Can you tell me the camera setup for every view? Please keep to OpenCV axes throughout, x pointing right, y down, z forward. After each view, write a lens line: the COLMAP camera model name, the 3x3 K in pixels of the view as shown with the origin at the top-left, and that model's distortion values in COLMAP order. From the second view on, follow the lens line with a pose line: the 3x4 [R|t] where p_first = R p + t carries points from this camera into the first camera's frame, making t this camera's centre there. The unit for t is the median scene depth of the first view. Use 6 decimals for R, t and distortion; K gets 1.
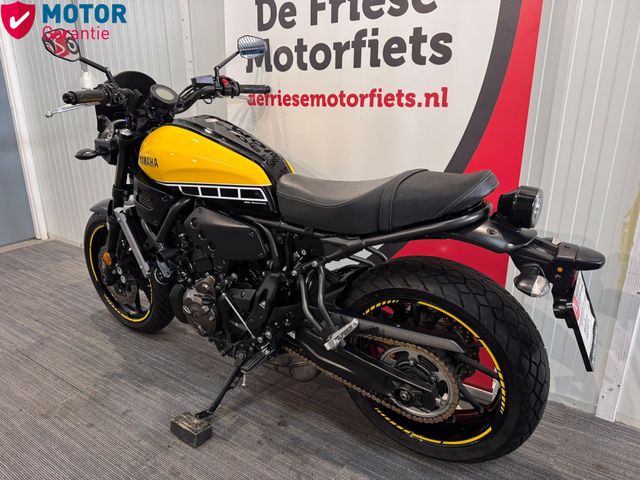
lens RADIAL K [[450.8, 0, 322.2], [0, 450.8, 240.9], [0, 0, 1]] dist [0.075775, -0.097645]
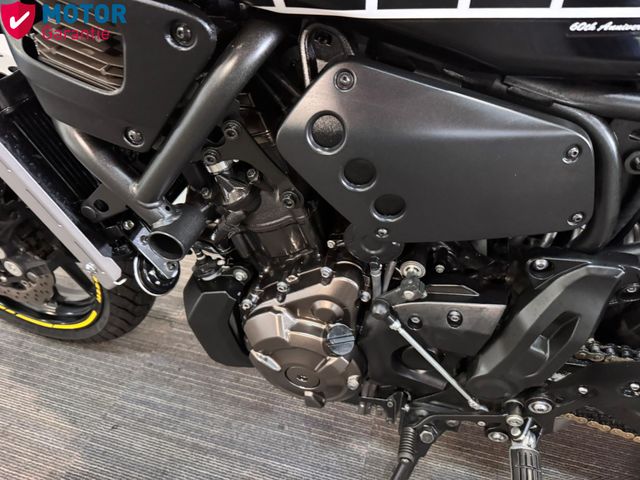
lens RADIAL K [[450.8, 0, 322.2], [0, 450.8, 240.9], [0, 0, 1]] dist [0.075775, -0.097645]
pose [[0.952222, -0.185268, 0.242796, -0.339642], [0.088483, 0.928247, 0.361288, -0.071813], [-0.292310, -0.322543, 0.900289, 0.713758]]
